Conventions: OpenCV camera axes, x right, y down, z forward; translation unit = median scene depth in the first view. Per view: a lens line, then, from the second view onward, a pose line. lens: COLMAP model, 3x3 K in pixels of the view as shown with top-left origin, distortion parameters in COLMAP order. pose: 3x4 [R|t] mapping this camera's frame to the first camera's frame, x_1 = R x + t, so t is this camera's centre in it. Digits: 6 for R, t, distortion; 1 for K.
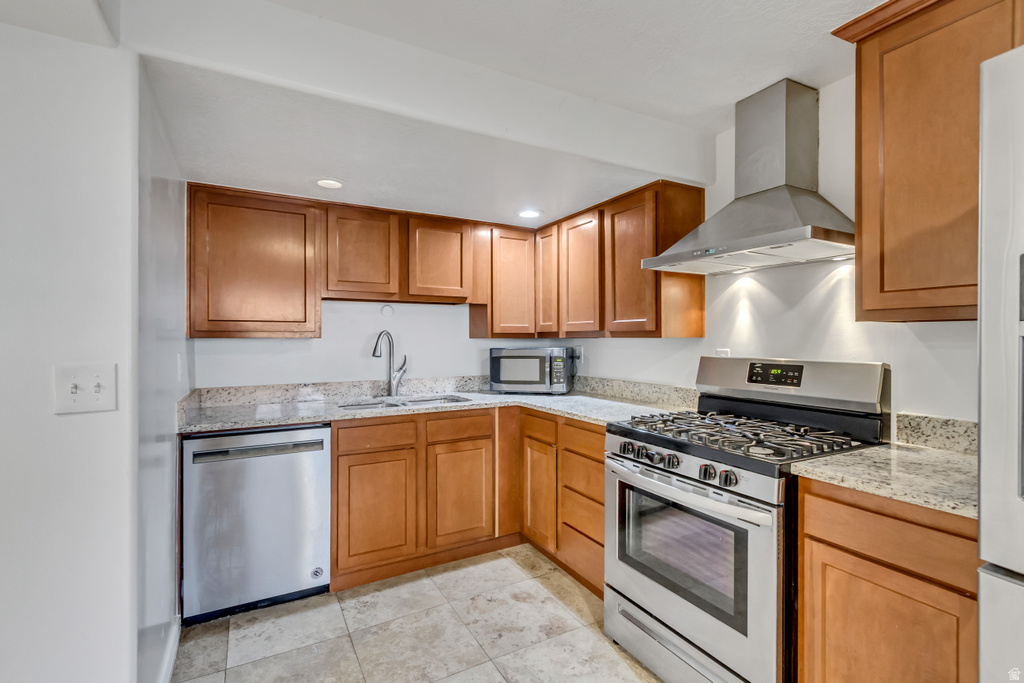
lens RADIAL K [[468.7, 0, 510.9], [0, 468.7, 341.3], [0, 0, 1]] dist [0.005797, -0.001036]
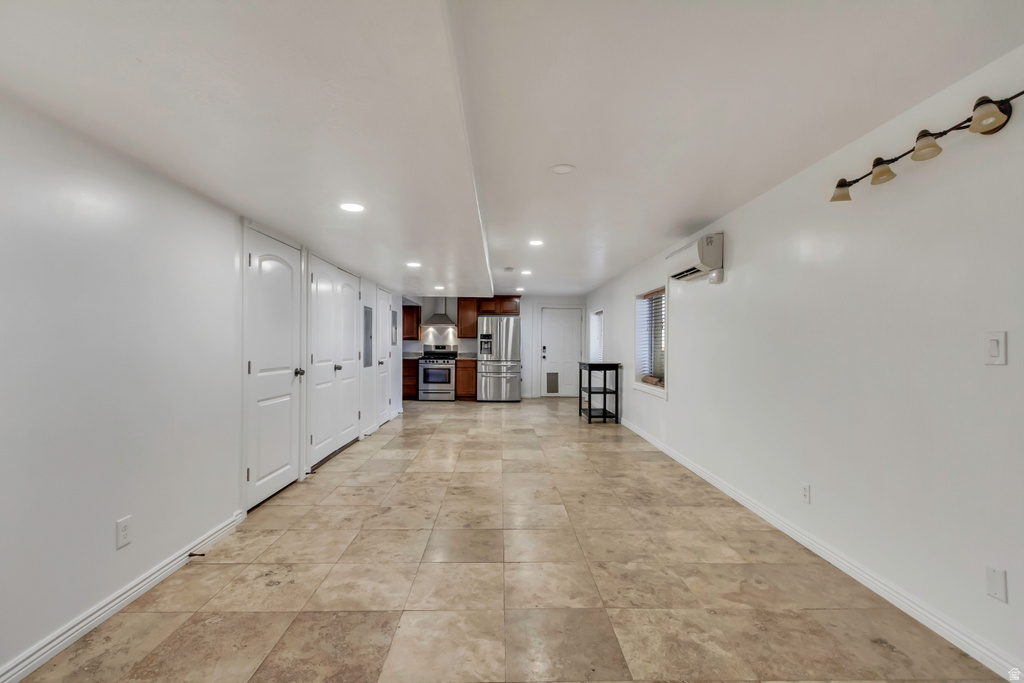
lens RADIAL K [[468.7, 0, 512.1], [0, 468.7, 341.9], [0, 0, 1]] dist [0.005797, -0.001036]
pose [[0.461684, 0.005411, 0.887028, -3.977102], [-0.001088, 0.999984, -0.005534, 0.038032], [-0.887044, 0.001590, 0.461683, -2.286031]]
